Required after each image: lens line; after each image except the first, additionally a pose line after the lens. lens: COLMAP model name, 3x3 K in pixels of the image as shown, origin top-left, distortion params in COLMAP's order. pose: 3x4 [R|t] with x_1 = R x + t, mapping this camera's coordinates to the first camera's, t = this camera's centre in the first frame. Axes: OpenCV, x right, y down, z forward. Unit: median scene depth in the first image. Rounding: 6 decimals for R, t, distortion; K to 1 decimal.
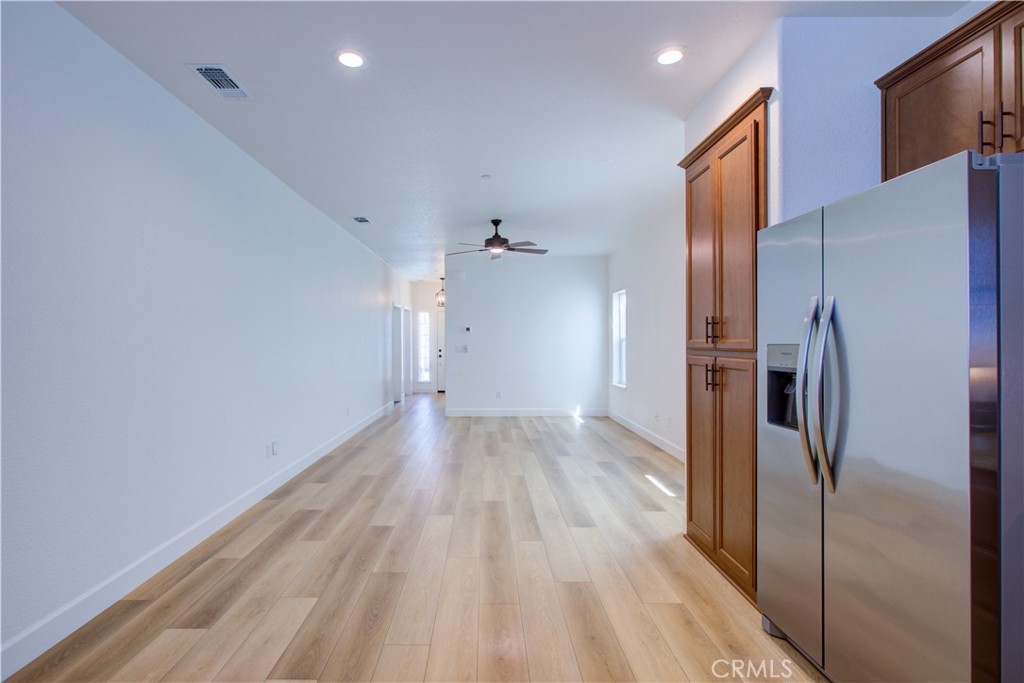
lens RADIAL K [[481.9, 0, 471.1], [0, 481.9, 342.6], [0, 0, 1]] dist [0.000005, 0.000259]
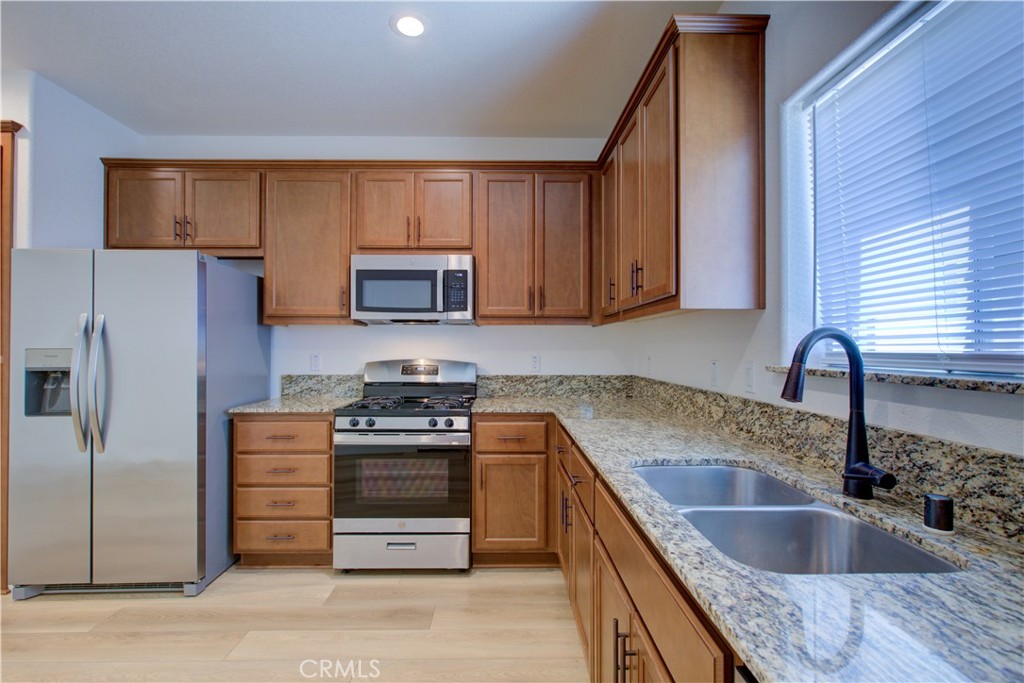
lens RADIAL K [[467.0, 0, 512.0], [0, 467.0, 341.5], [0, 0, 1]] dist [0.000121, 0.000816]
pose [[-0.040734, 0.009508, 0.999125, -0.538350], [0.000648, 0.999955, -0.009489, -0.003424], [-0.999170, 0.000261, -0.040739, -0.120696]]
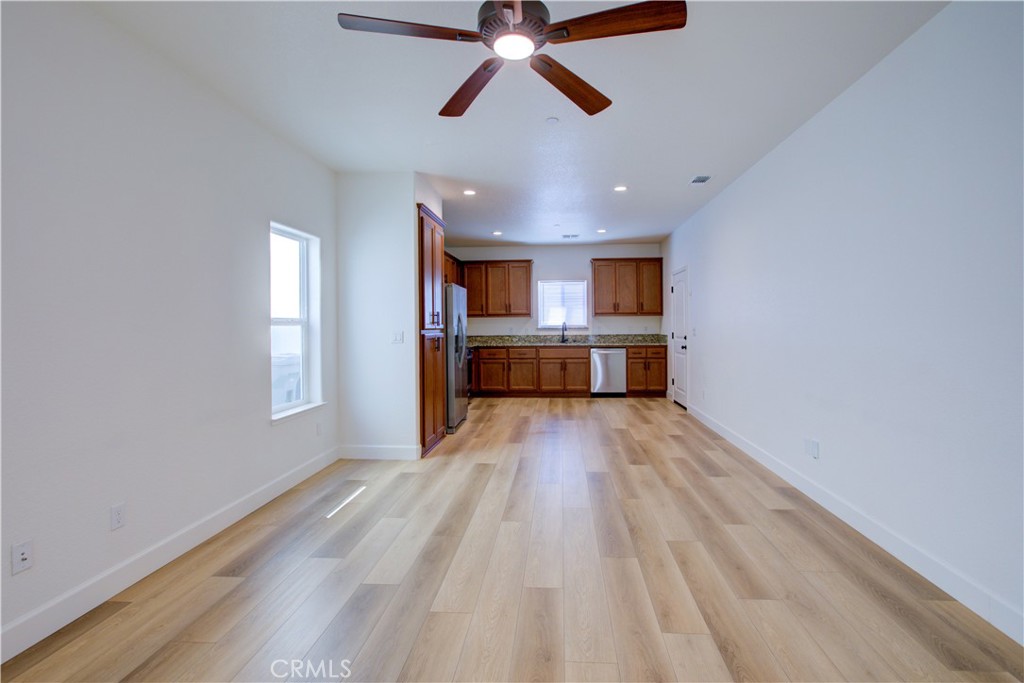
lens RADIAL K [[503.2, 0, 517.8], [0, 503.2, 326.4], [0, 0, 1]] dist [0.014674, 0.000032]
pose [[-0.998589, 0.008347, 0.052436, 0.104220], [0.008480, 0.999961, 0.002329, 0.002063], [-0.052414, 0.002771, -0.998622, 3.721091]]
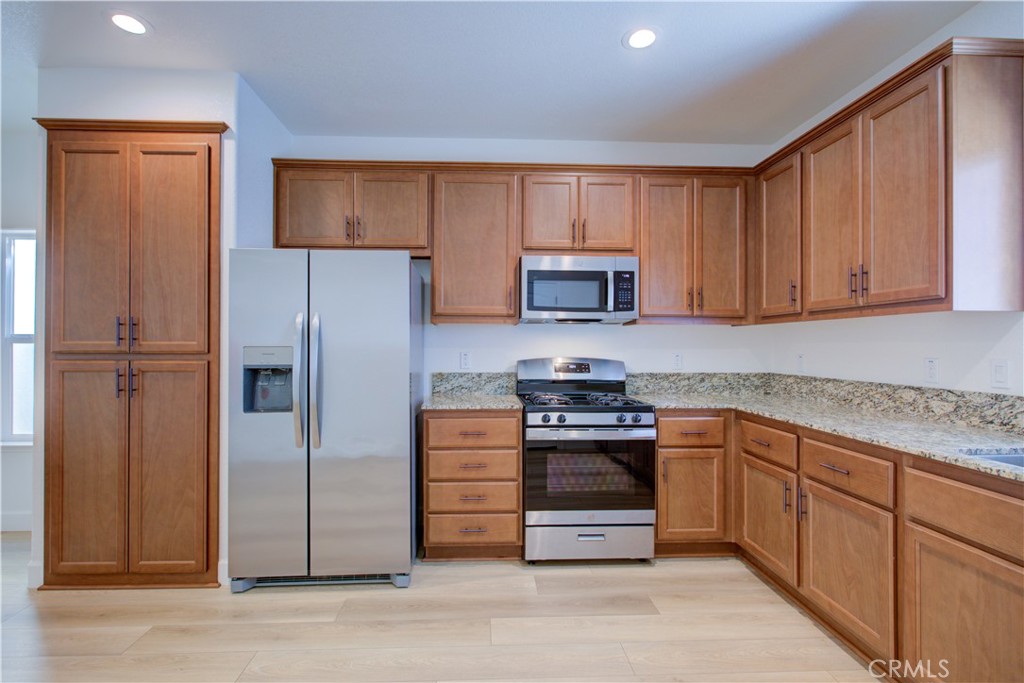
lens RADIAL K [[468.6, 0, 506.4], [0, 468.6, 341.3], [0, 0, 1]] dist [-0.011171, 0.006718]
pose [[-0.070716, 0.006581, 0.997475, -0.553124], [-0.001118, 0.999977, -0.006677, -0.003408], [-0.997496, -0.001587, -0.070707, 0.417346]]
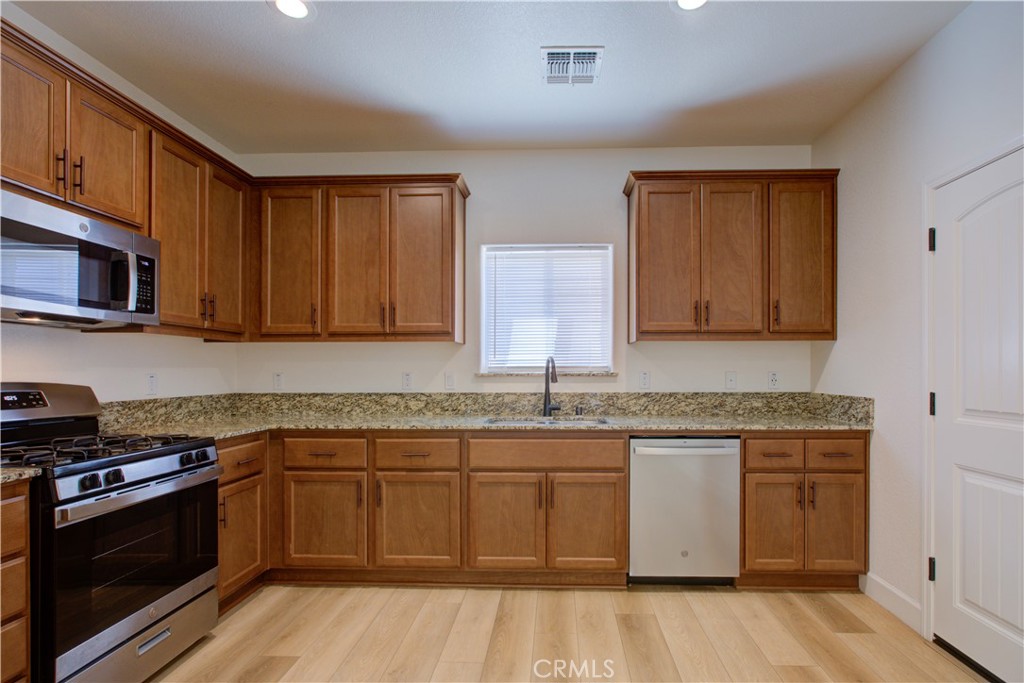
lens RADIAL K [[493.9, 0, 535.0], [0, 493.9, 370.4], [0, 0, 1]] dist [-0.001580, 0.000170]
pose [[-0.999822, 0.000620, 0.018842, -0.044518], [0.000648, 0.999999, 0.001509, 0.016318], [-0.018841, 0.001520, -0.999821, 0.975706]]
